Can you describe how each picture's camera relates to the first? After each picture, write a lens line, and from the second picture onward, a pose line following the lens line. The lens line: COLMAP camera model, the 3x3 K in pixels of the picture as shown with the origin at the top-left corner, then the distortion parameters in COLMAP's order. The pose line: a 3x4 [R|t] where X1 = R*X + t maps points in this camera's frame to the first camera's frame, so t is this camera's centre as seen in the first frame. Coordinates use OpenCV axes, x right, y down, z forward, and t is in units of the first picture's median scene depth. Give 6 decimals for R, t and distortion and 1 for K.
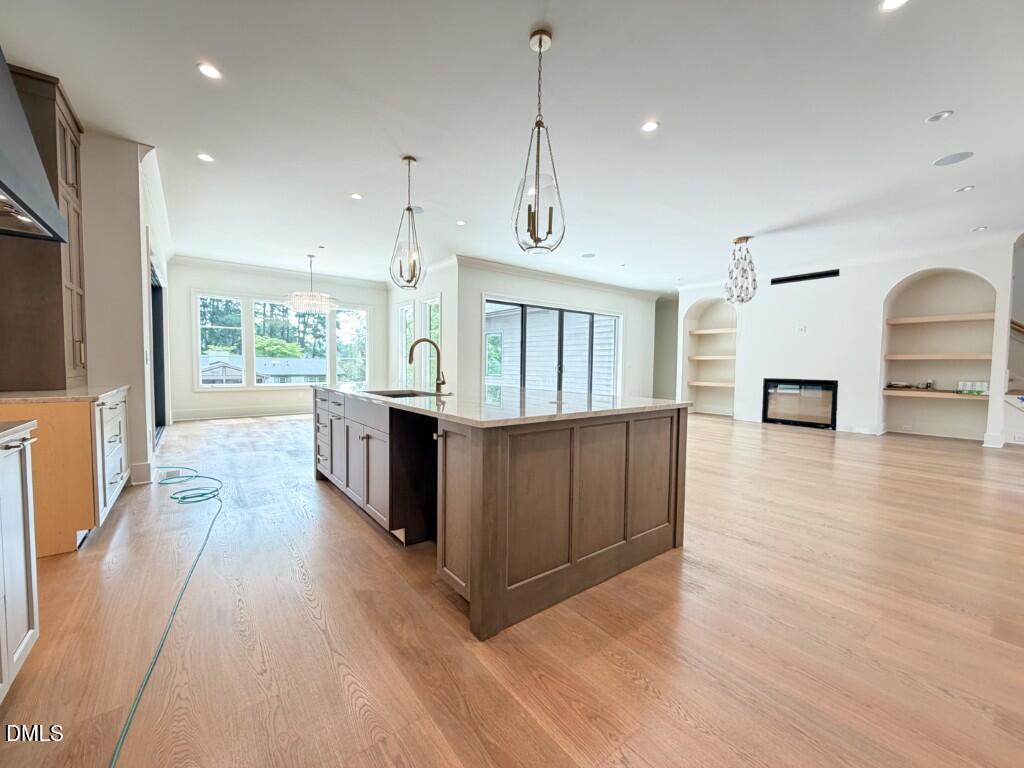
lens RADIAL K [[410.2, 0, 509.8], [0, 410.2, 384.1], [0, 0, 1]] dist [0.001494, -0.000121]
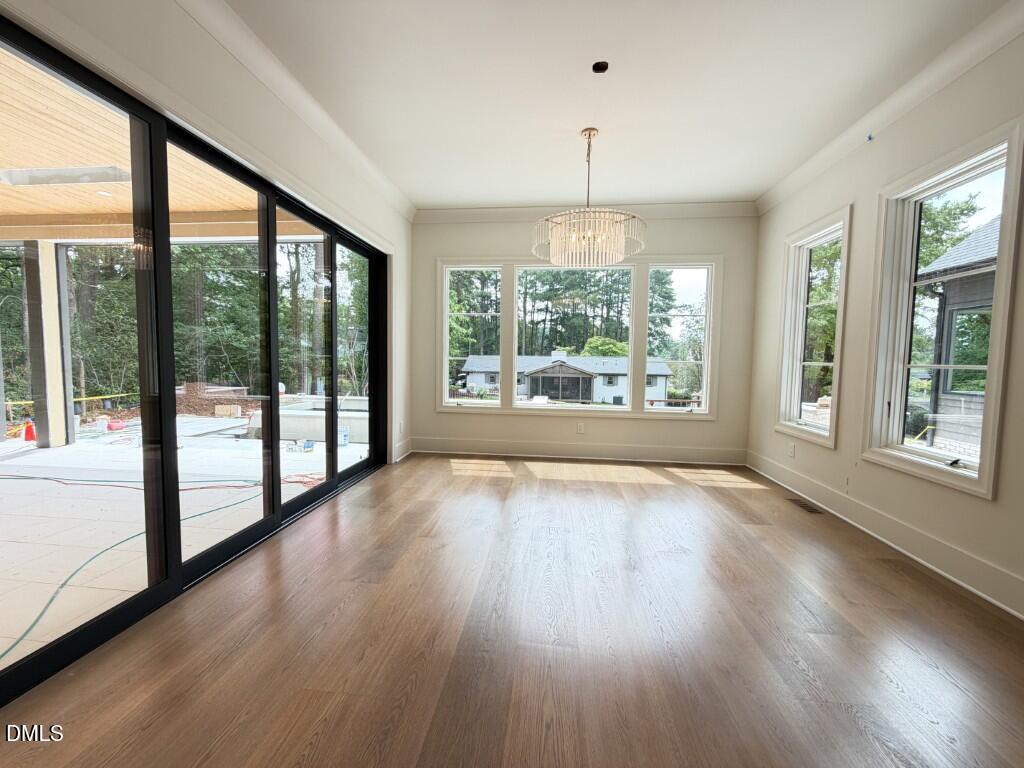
lens RADIAL K [[410.2, 0, 509.8], [0, 410.2, 384.1], [0, 0, 1]] dist [0.001494, -0.000121]
pose [[0.722958, 0.043283, -0.689534, -0.097048], [-0.040427, 0.998976, 0.020320, -0.018093], [0.689708, 0.013186, 0.723968, 0.250939]]
